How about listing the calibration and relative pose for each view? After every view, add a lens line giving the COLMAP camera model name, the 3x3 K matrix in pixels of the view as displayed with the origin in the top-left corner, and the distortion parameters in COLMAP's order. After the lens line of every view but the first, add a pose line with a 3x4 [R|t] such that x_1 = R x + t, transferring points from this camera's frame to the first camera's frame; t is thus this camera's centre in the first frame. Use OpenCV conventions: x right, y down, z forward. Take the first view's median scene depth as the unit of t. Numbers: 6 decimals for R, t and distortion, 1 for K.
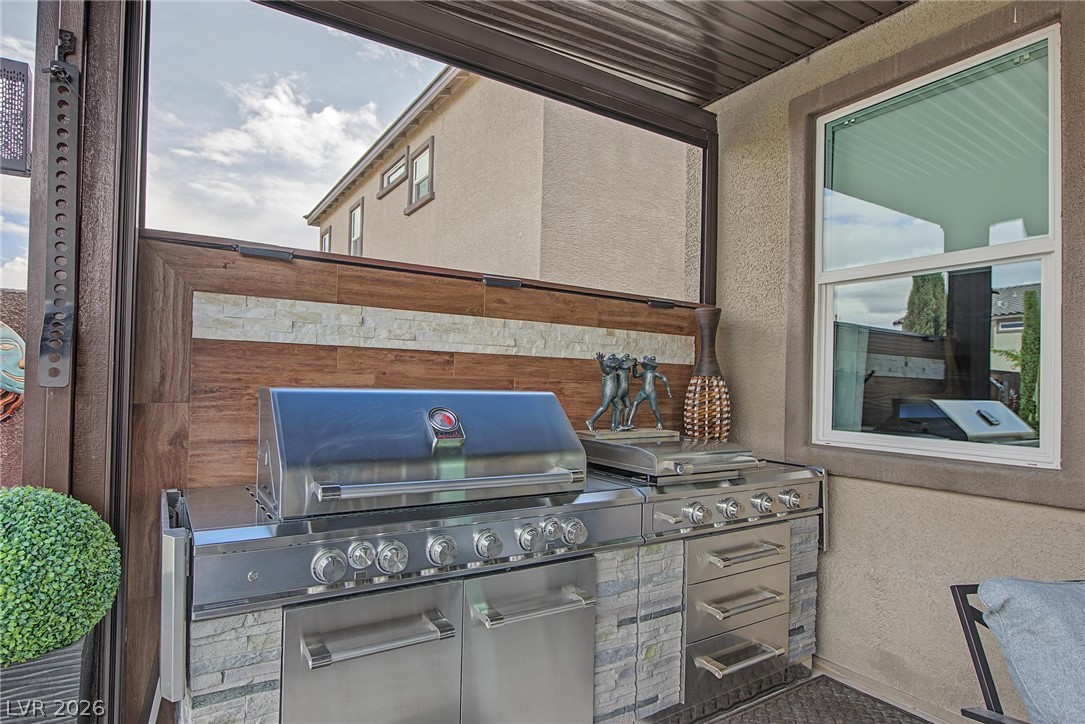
lens RADIAL K [[609.6, 0, 544.0], [0, 609.6, 369.4], [0, 0, 1]] dist [-0.000279, 0.000369]
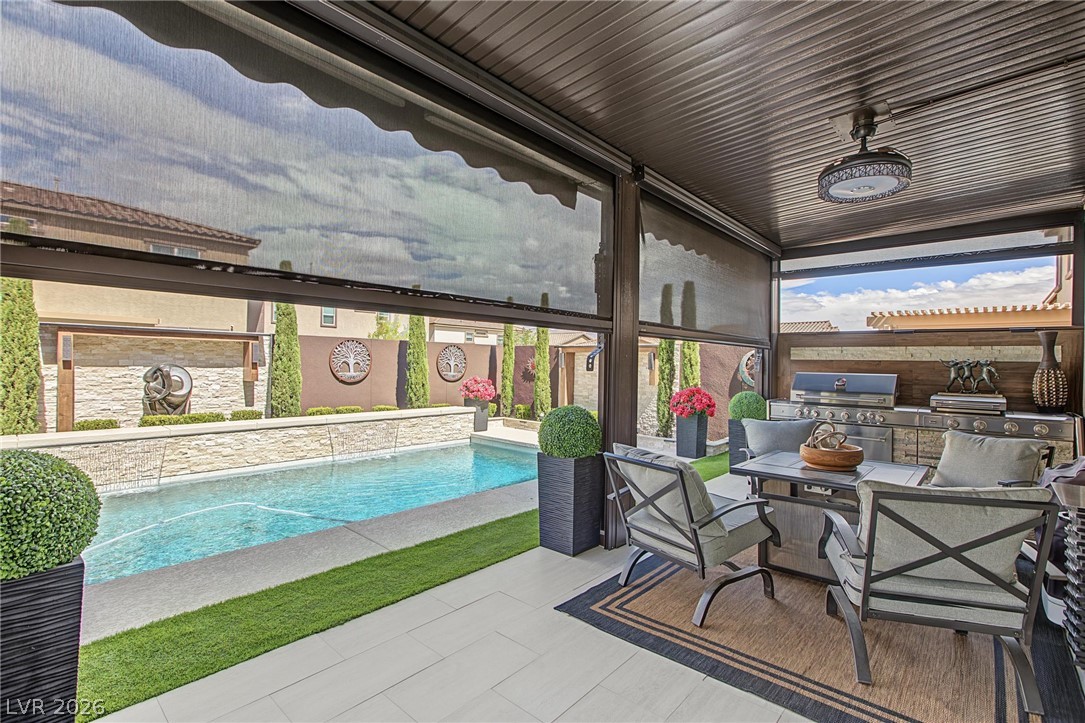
lens RADIAL K [[500.2, 0, 544.6], [0, 500.2, 365.7], [0, 0, 1]] dist [-0.014537, 0.006084]
pose [[0.277865, -0.016111, -0.960485, 1.528360], [0.008740, 0.999860, -0.014243, 0.013631], [0.960580, -0.004437, 0.277967, -1.030459]]
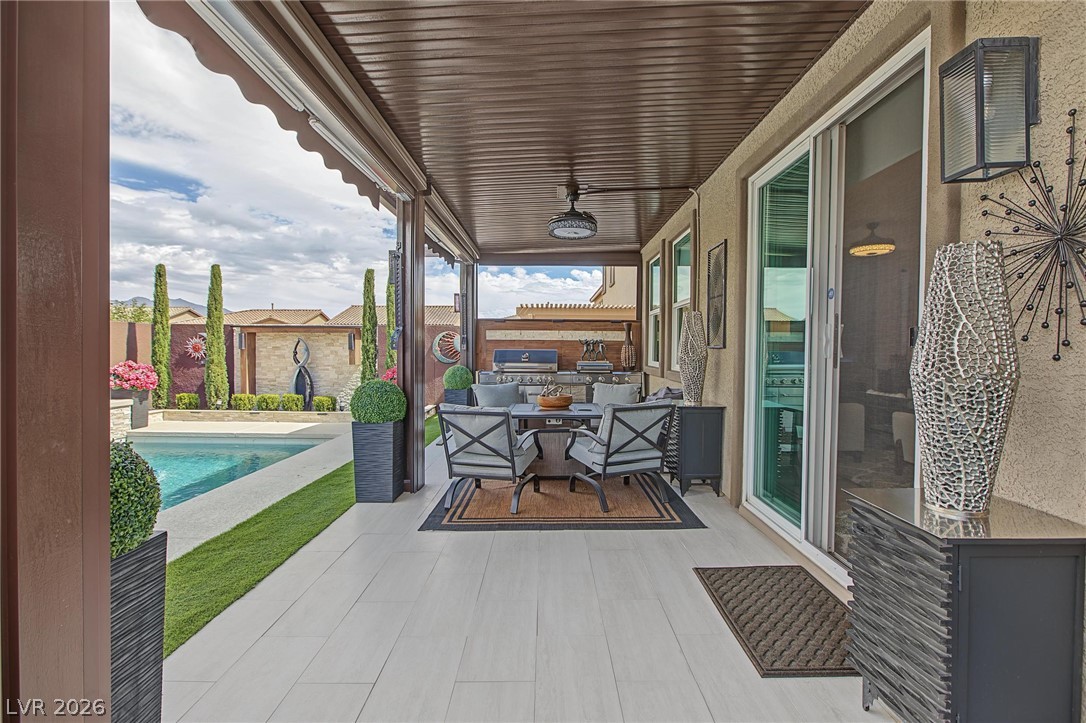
lens RADIAL K [[500.6, 0, 551.6], [0, 500.6, 373.0], [0, 0, 1]] dist [-0.014537, 0.006084]
pose [[0.848468, 0.005987, -0.529212, 1.557692], [0.026283, 0.998226, 0.053432, 0.011798], [0.528593, -0.059245, 0.846805, -1.672420]]
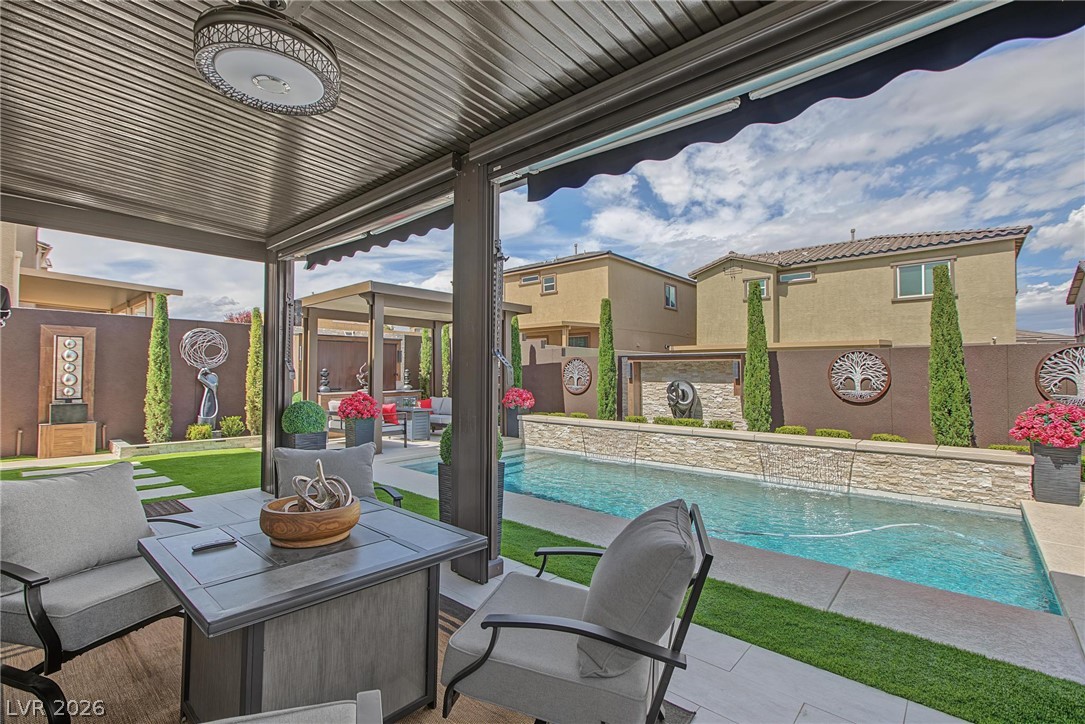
lens RADIAL K [[489.4, 0, 536.5], [0, 489.4, 362.6], [0, 0, 1]] dist [-0.002538, 0.003351]
pose [[-0.958870, -0.034780, -0.281706, 0.401261], [-0.021515, 0.998515, -0.050047, 0.021256], [0.283028, -0.041927, -0.958195, 0.843479]]
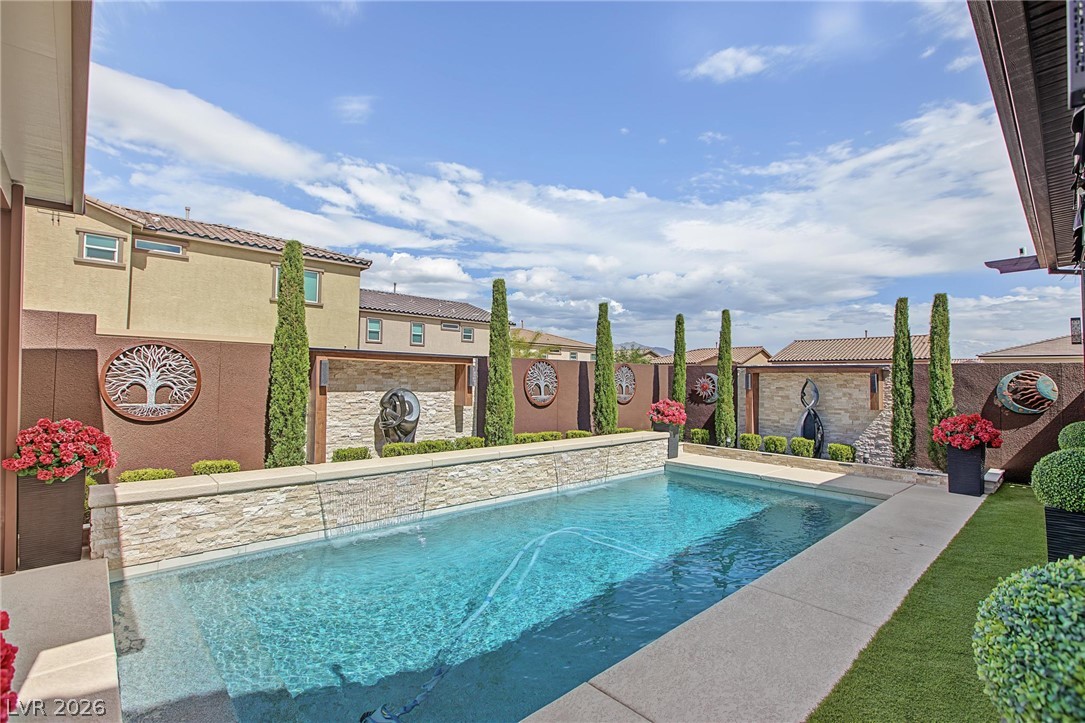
lens RADIAL K [[500.2, 0, 538.6], [0, 500.2, 366.4], [0, 0, 1]] dist [-0.014537, 0.006084]
pose [[0.191256, -0.047439, -0.980393, 1.062855], [0.009147, 0.998874, -0.046549, -0.038785], [0.981498, -0.000065, 0.191474, -2.017082]]
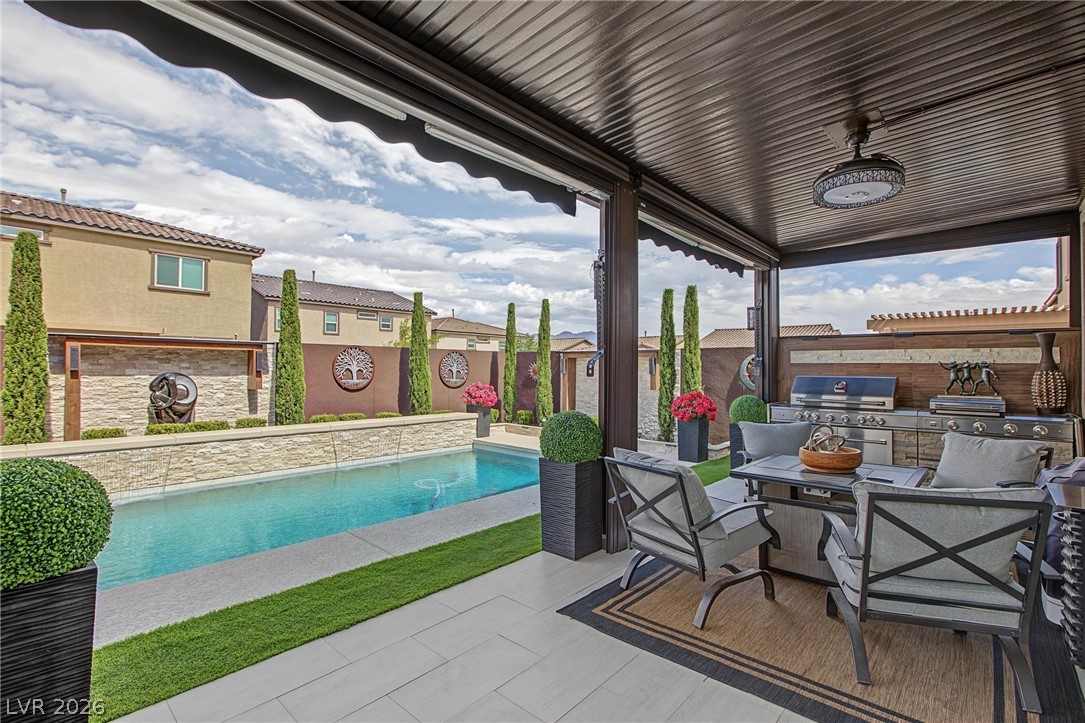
lens RADIAL K [[500.2, 0, 543.8], [0, 500.2, 364.6], [0, 0, 1]] dist [-0.014537, 0.006084]
pose [[0.272100, -0.031300, -0.961760, 1.546901], [0.017293, 0.999469, -0.027634, 0.012928], [0.962114, -0.009112, 0.272496, -1.031951]]
